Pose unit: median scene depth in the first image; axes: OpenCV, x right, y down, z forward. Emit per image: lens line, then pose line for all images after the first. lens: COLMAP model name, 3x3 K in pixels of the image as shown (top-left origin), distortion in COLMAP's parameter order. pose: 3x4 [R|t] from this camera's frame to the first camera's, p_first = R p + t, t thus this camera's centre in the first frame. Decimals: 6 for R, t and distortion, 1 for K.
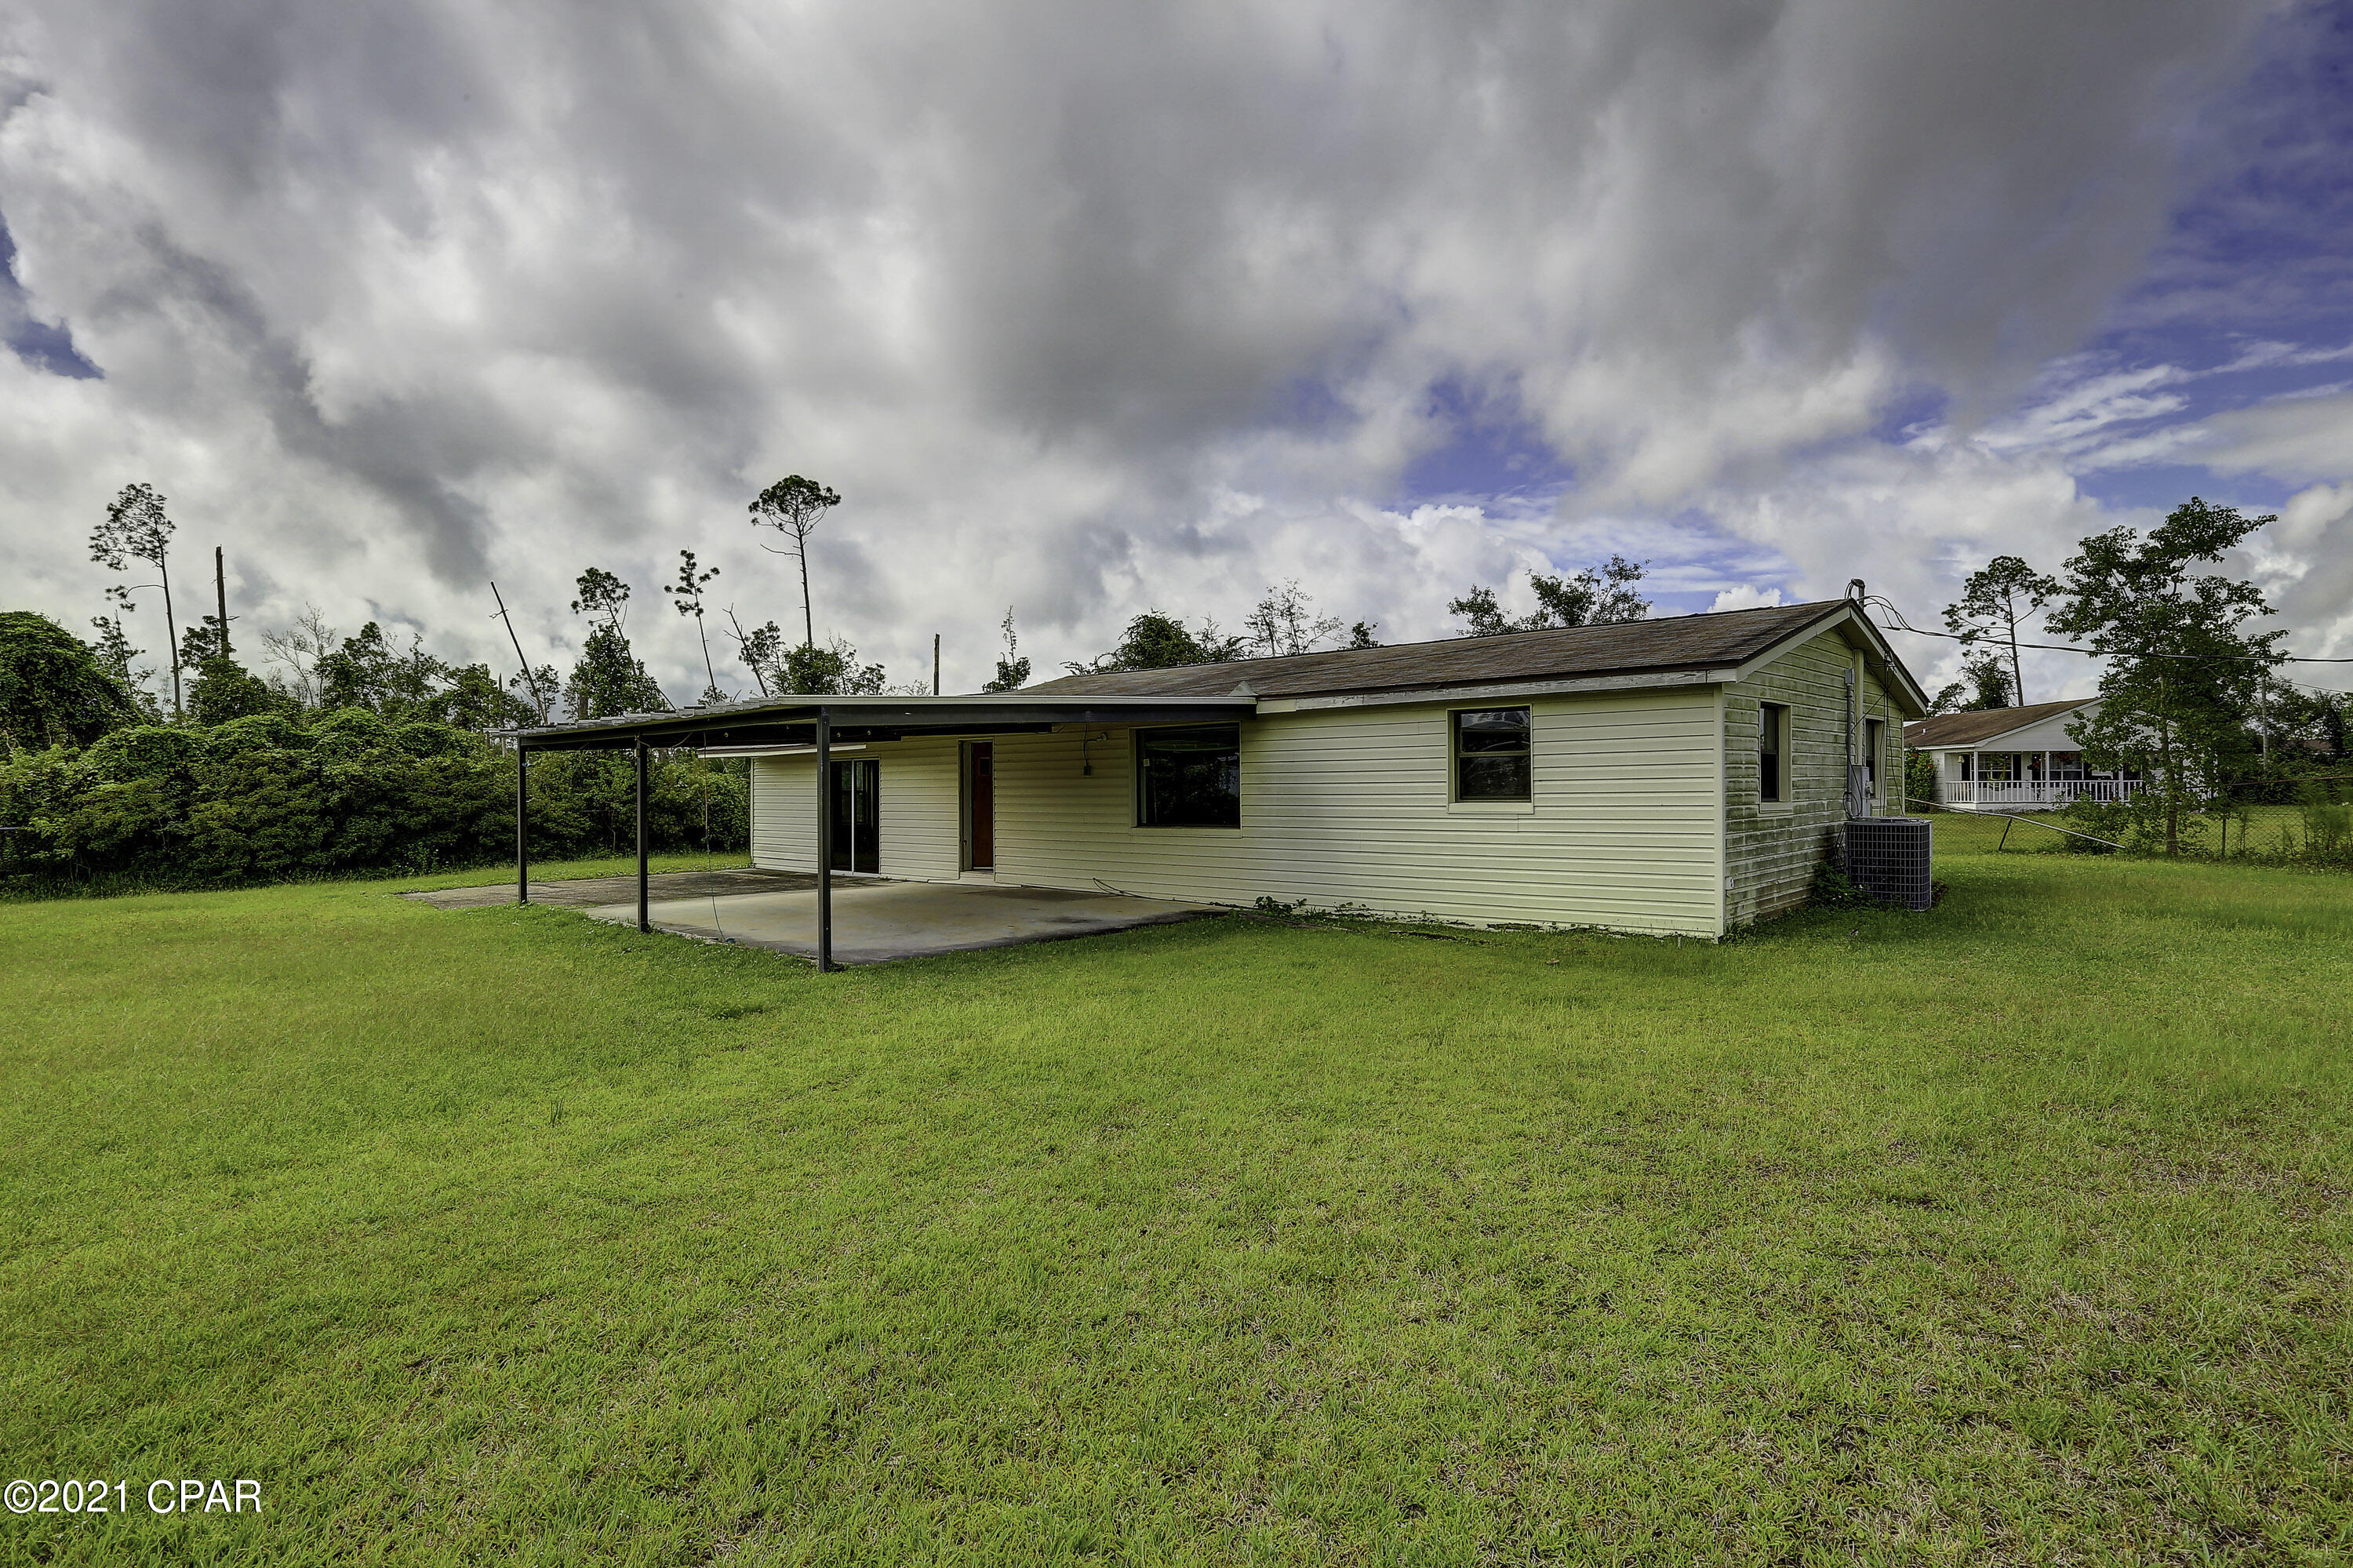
lens RADIAL K [[1237.3, 0, 1200.4], [0, 1237.3, 788.6], [0, 0, 1]] dist [-0.026243, 0.007483]
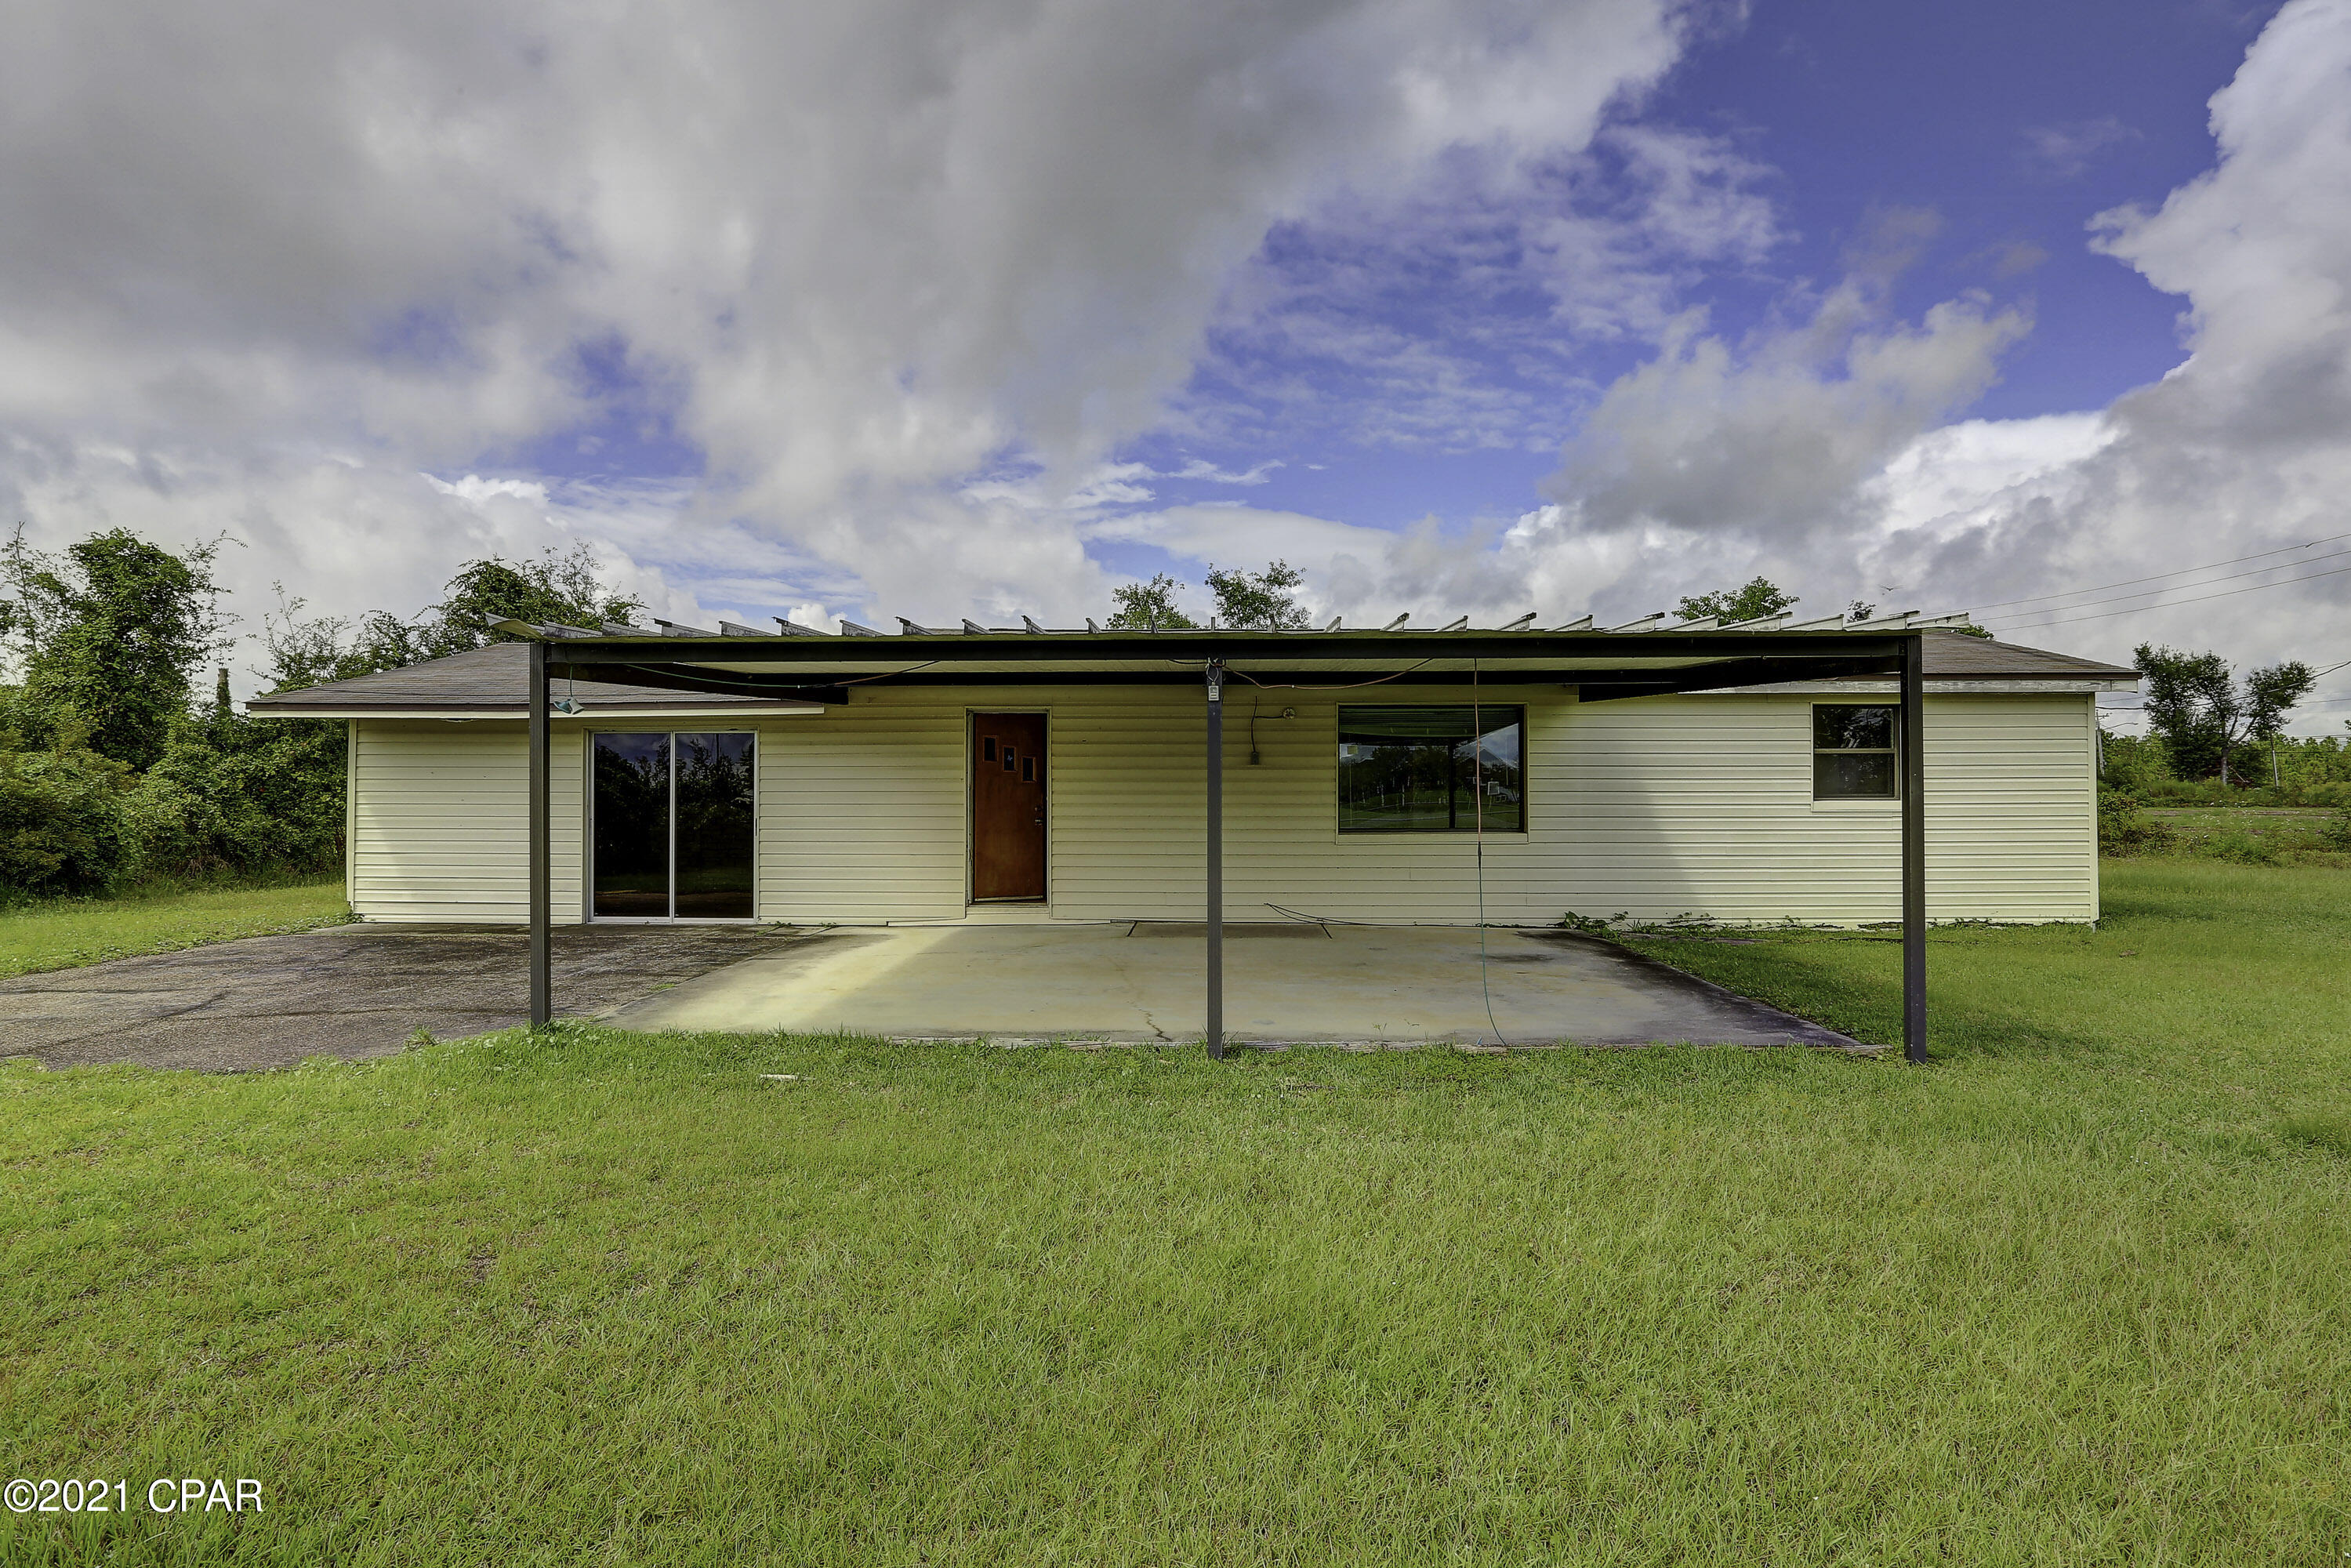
lens RADIAL K [[1236.3, 0, 1168.4], [0, 1236.3, 786.3], [0, 0, 1]] dist [-0.026243, 0.007483]
pose [[0.768992, 0.010463, 0.639173, -0.370955], [-0.004958, 0.999934, -0.010404, 0.006050], [-0.639239, 0.004832, 0.768993, 0.278250]]
